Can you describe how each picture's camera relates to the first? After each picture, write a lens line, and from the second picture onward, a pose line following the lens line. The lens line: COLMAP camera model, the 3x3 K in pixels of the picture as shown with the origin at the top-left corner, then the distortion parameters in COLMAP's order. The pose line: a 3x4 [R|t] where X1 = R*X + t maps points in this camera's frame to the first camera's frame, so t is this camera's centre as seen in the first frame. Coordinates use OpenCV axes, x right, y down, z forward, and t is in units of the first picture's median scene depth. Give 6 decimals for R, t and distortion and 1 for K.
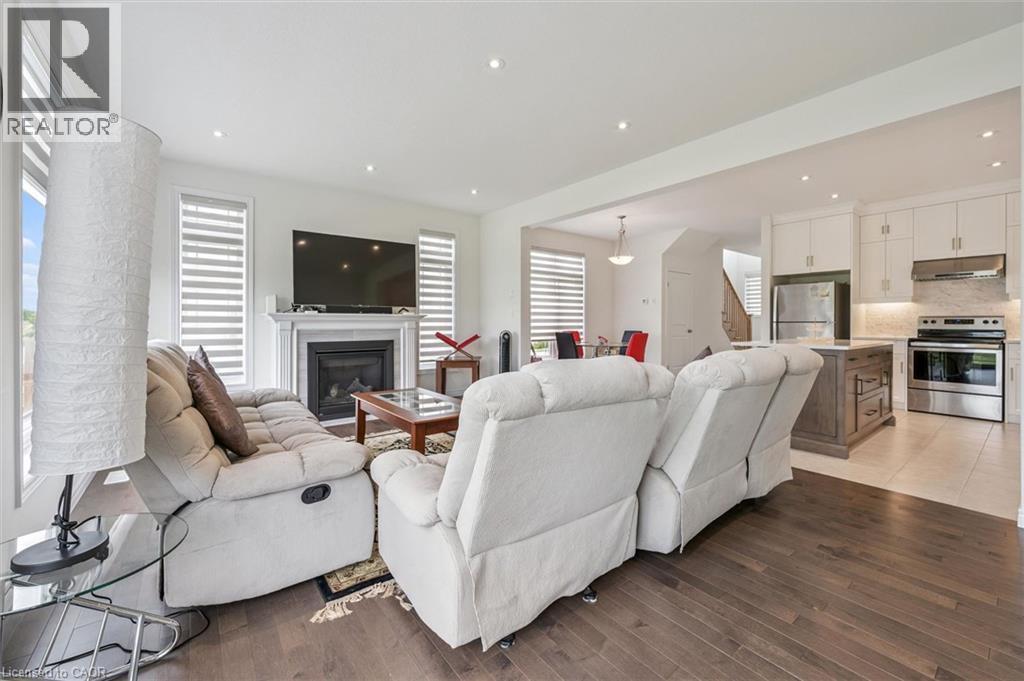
lens RADIAL K [[404.0, 0, 500.0], [0, 404.0, 324.5], [0, 0, 1]] dist [-0.000777, -0.000027]
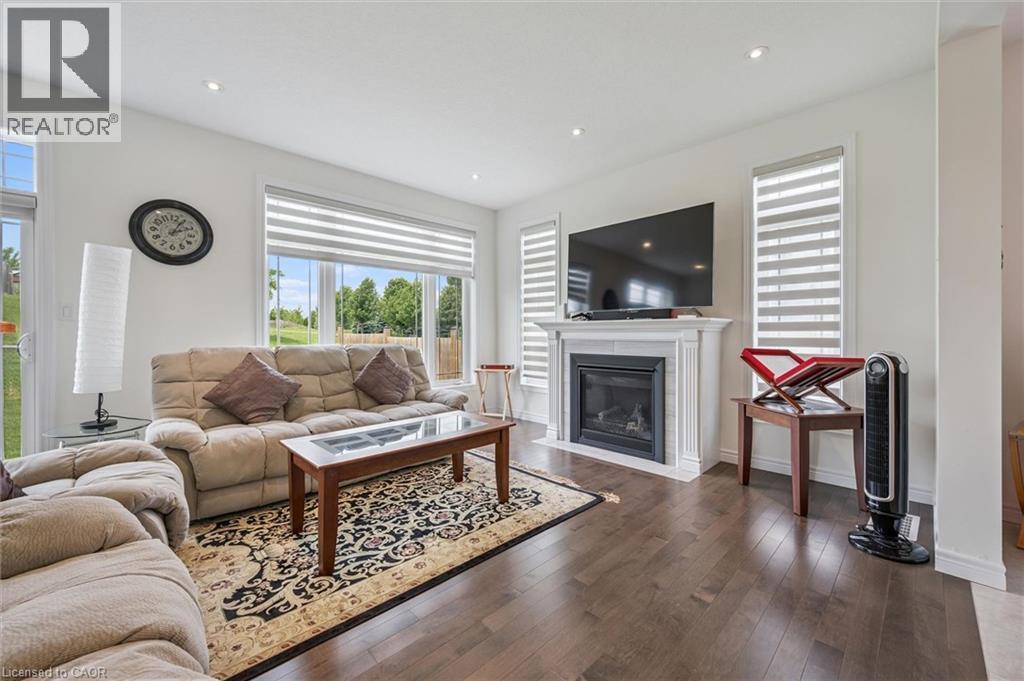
lens RADIAL K [[404.0, 0, 511.5], [0, 404.0, 332.3], [0, 0, 1]] dist [-0.000777, -0.000027]
pose [[0.134484, 0.001599, -0.990915, 0.306316], [-0.002282, 0.999997, 0.001304, -0.003329], [0.990913, 0.002086, 0.134487, 0.549515]]
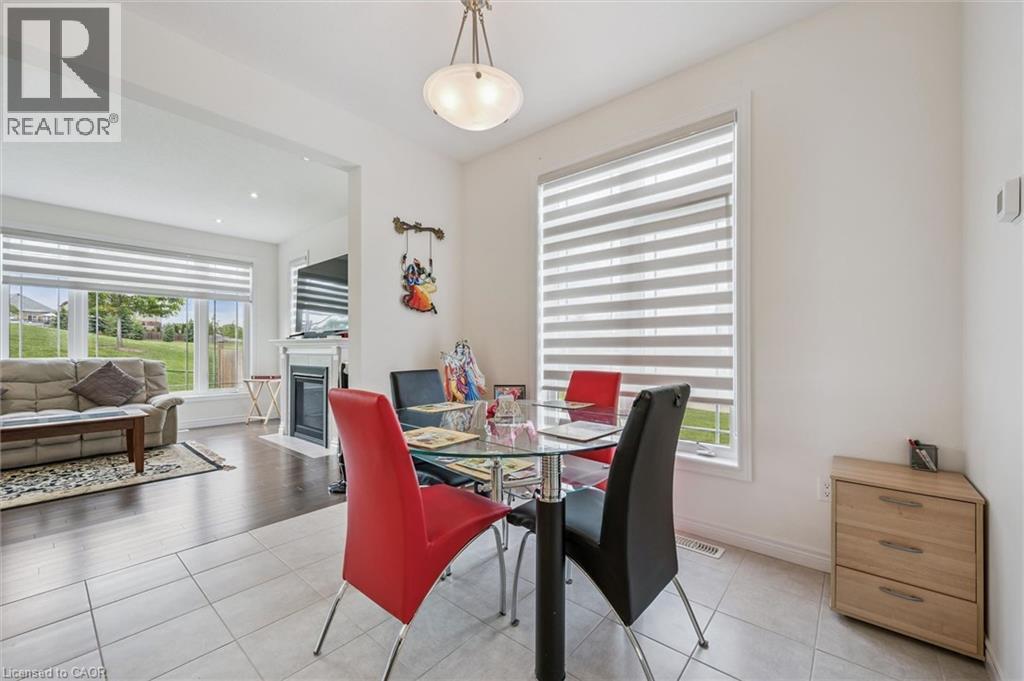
lens RADIAL K [[404.0, 0, 509.3], [0, 404.0, 343.0], [0, 0, 1]] dist [-0.000777, -0.000027]
pose [[0.229831, -0.011772, -0.973159, 0.576174], [-0.002986, 0.999914, -0.012801, -0.004345], [0.973226, 0.005848, 0.229776, 0.988695]]
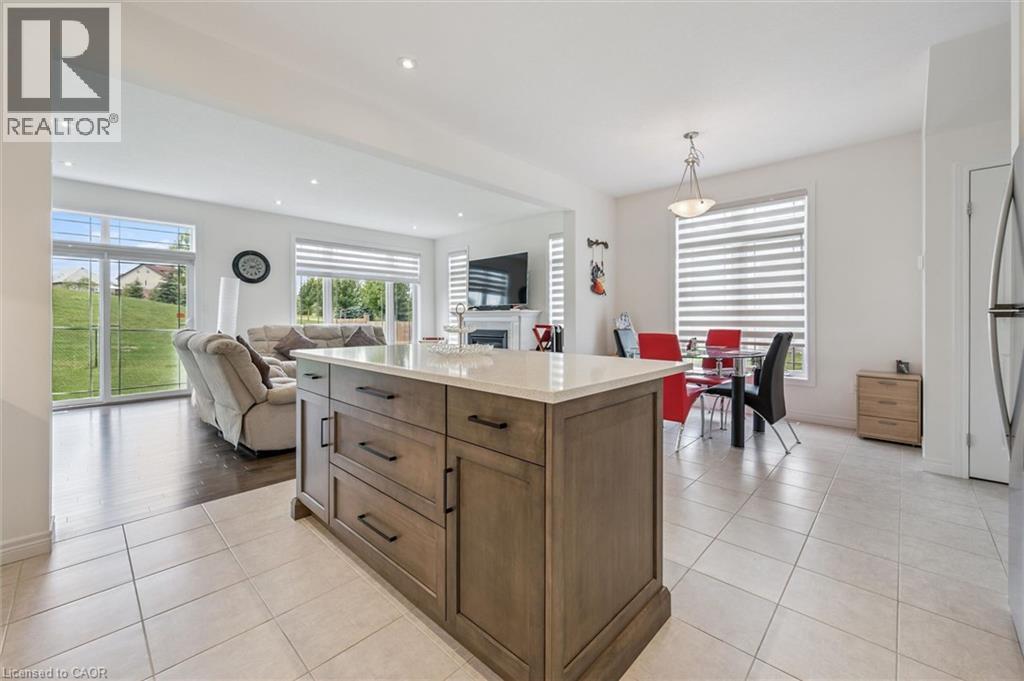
lens RADIAL K [[404.0, 0, 514.1], [0, 404.0, 316.0], [0, 0, 1]] dist [-0.000777, -0.000027]
pose [[0.176951, -0.001718, -0.984218, 0.855981], [-0.000905, 0.999998, -0.001909, -0.004128], [0.984219, 0.001229, 0.176949, 0.661305]]
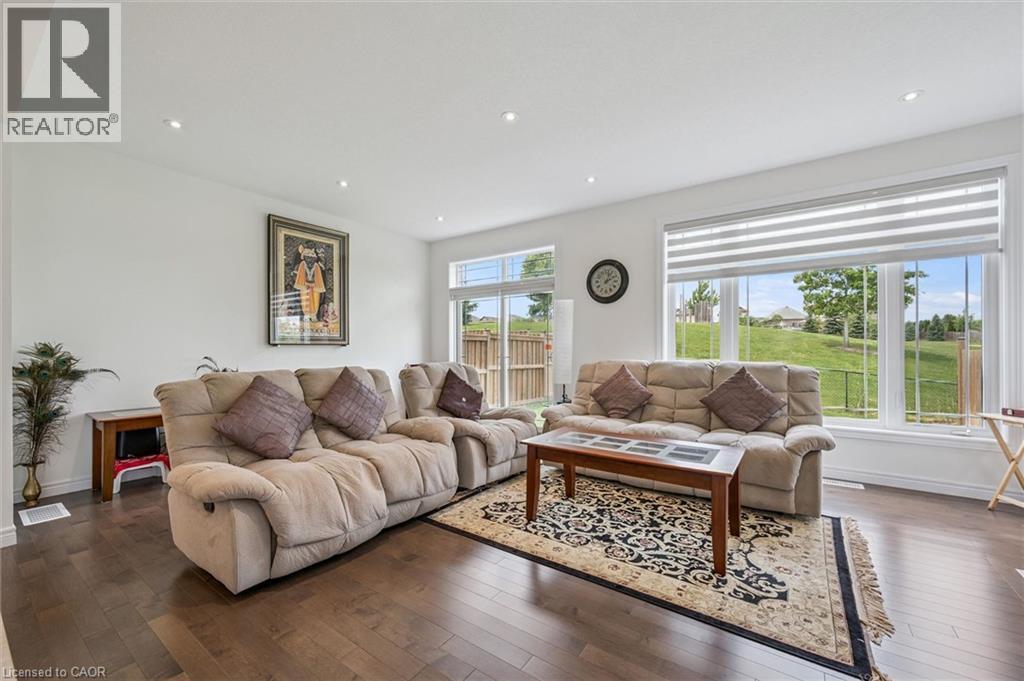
lens RADIAL K [[404.0, 0, 519.9], [0, 404.0, 348.8], [0, 0, 1]] dist [-0.000777, -0.000027]
pose [[-0.946388, 0.004821, -0.322996, 0.136648], [0.004084, 0.999987, 0.002959, -0.005325], [0.323006, 0.001481, -0.946396, 0.858068]]
